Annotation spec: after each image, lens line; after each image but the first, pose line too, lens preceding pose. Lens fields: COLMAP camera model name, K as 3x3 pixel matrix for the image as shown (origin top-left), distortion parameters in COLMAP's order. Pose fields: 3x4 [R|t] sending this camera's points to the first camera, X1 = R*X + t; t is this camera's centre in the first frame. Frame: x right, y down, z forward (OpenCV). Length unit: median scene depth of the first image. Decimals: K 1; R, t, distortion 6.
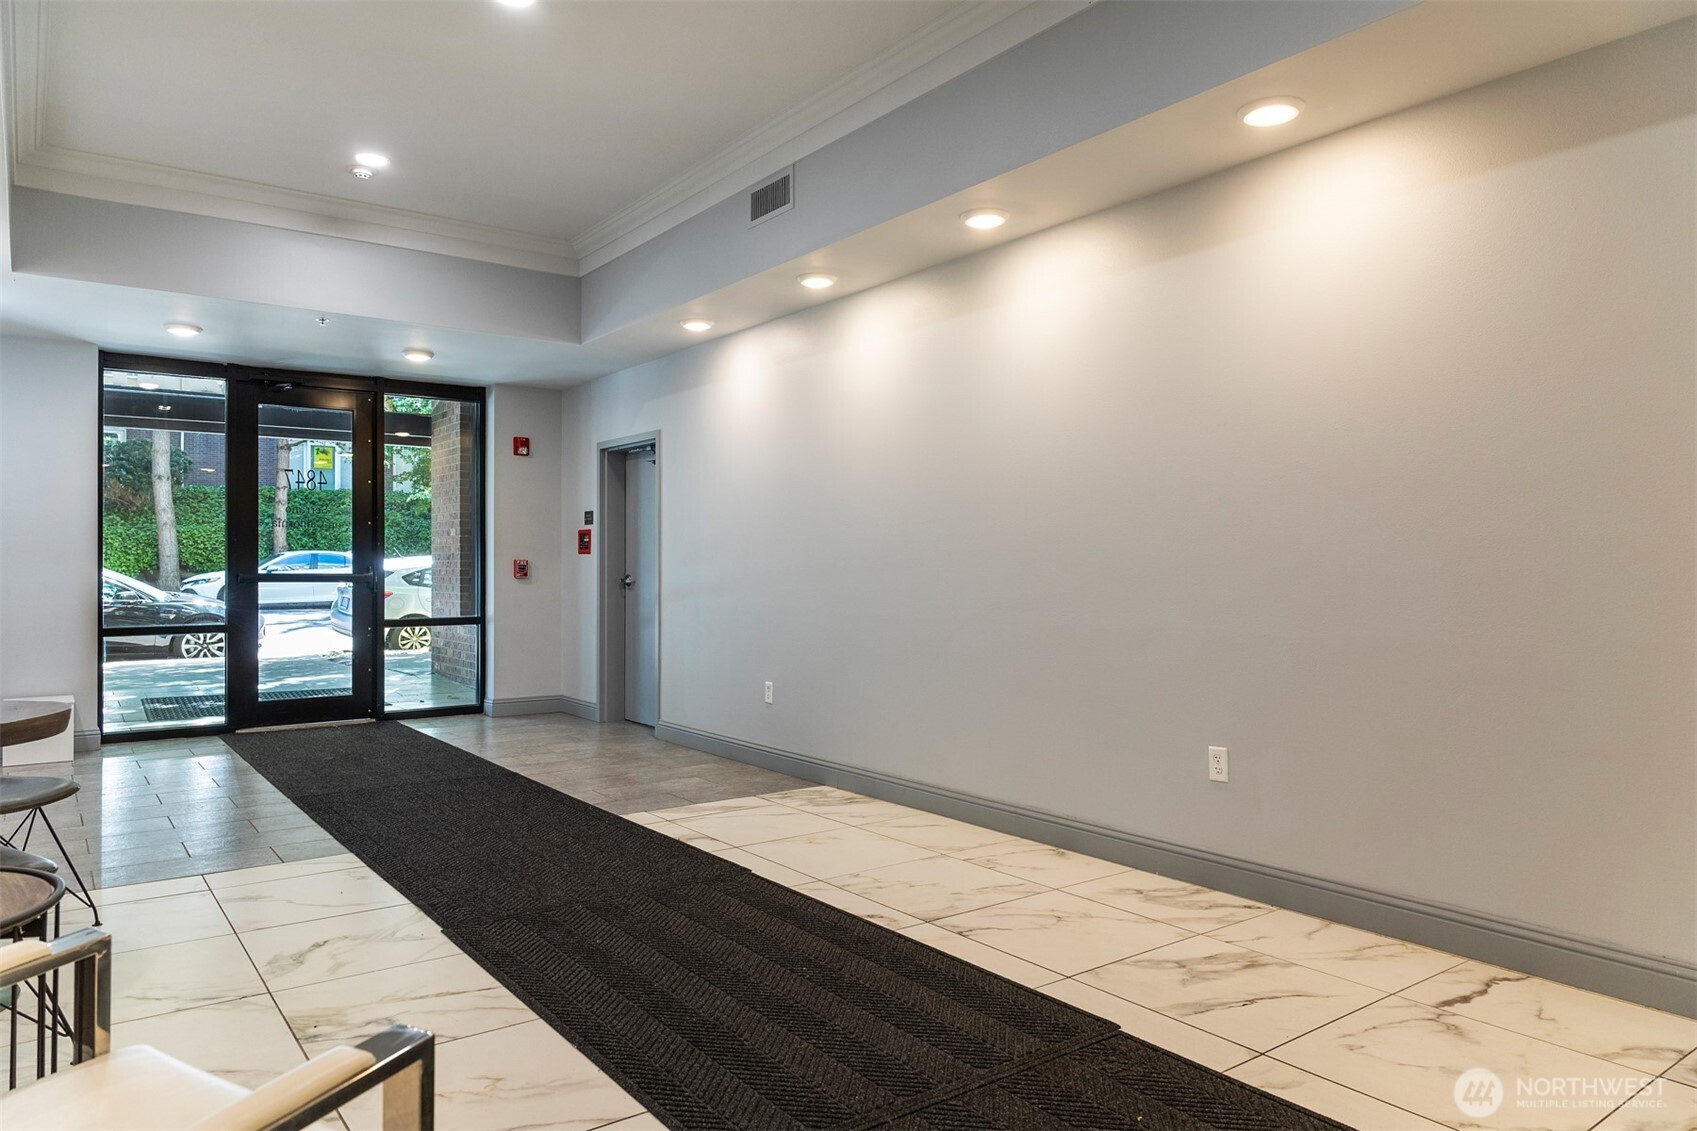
lens RADIAL K [[1107.6, 0, 848.5], [0, 1107.6, 565.5], [0, 0, 1]] dist [0.000399, 0.000504]
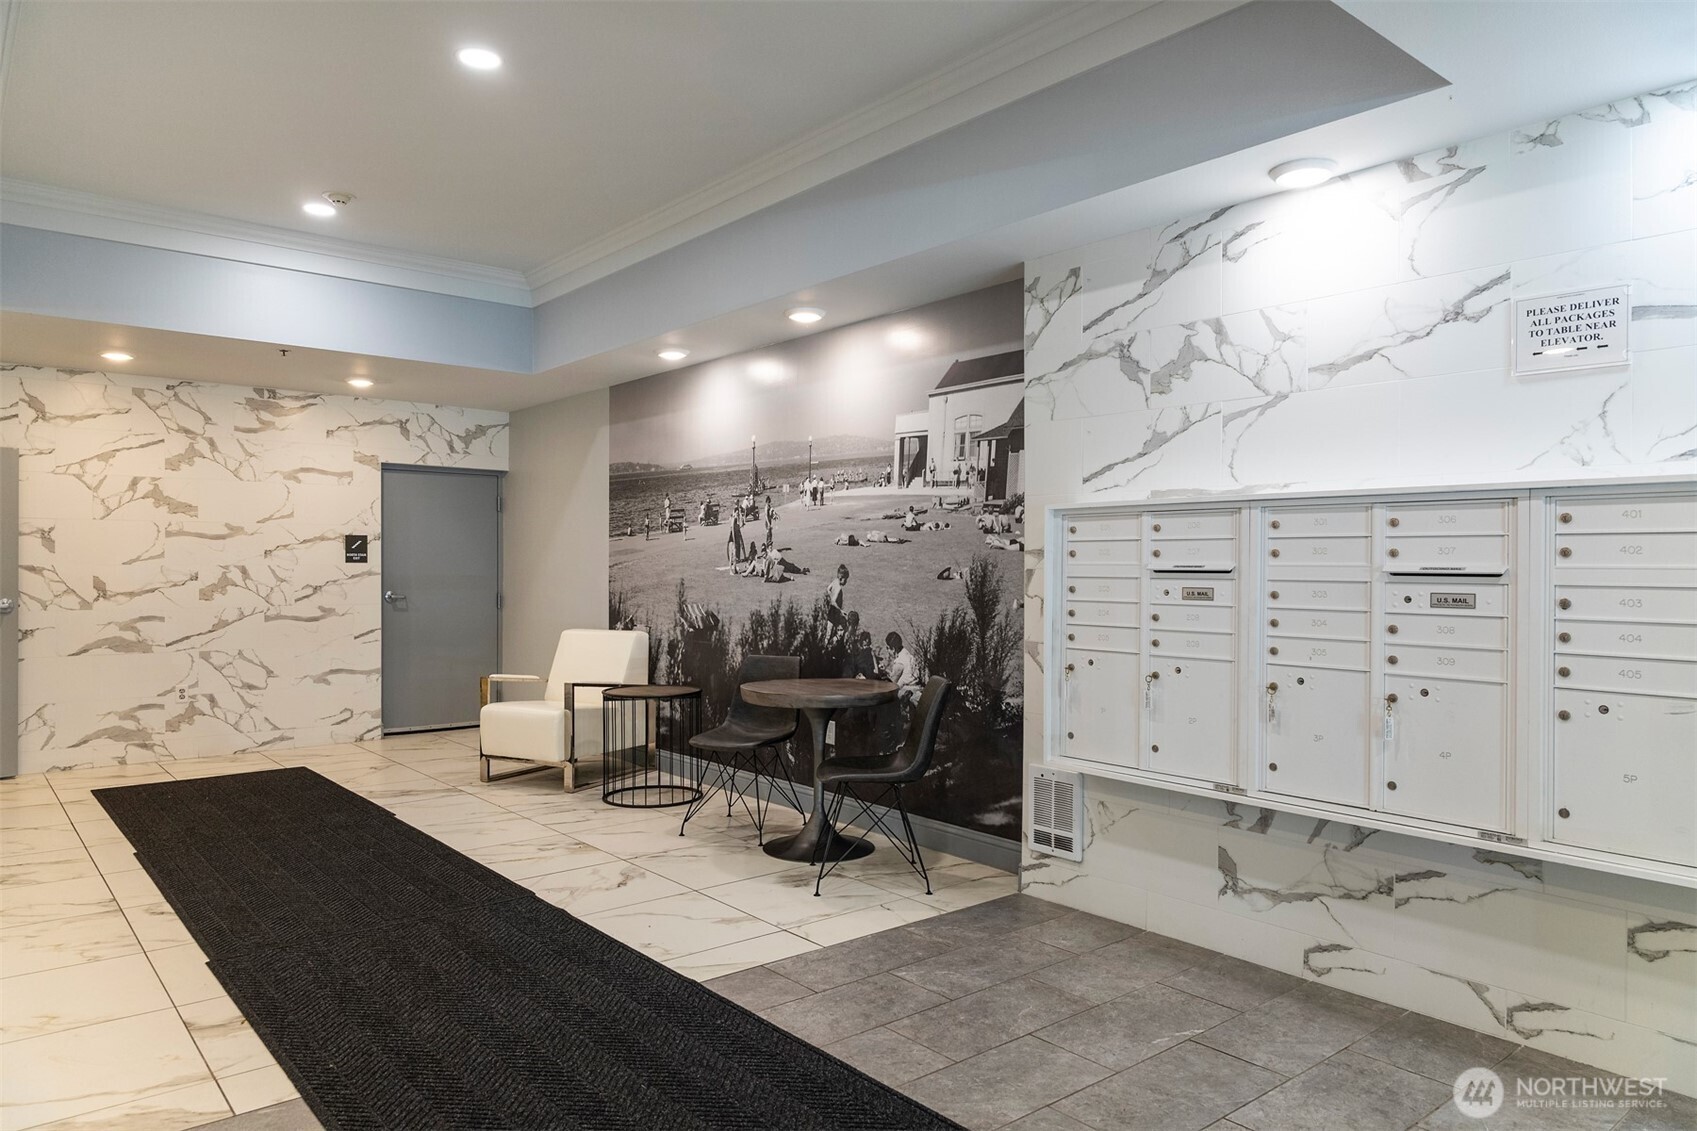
lens RADIAL K [[1107.6, 0, 848.5], [0, 1107.6, 565.5], [0, 0, 1]] dist [0.000399, 0.000504]
pose [[-0.998704, -0.004666, -0.050686, -0.638991], [-0.004547, 0.999987, -0.002474, -0.044161], [0.050697, -0.002240, -0.998712, 2.213996]]
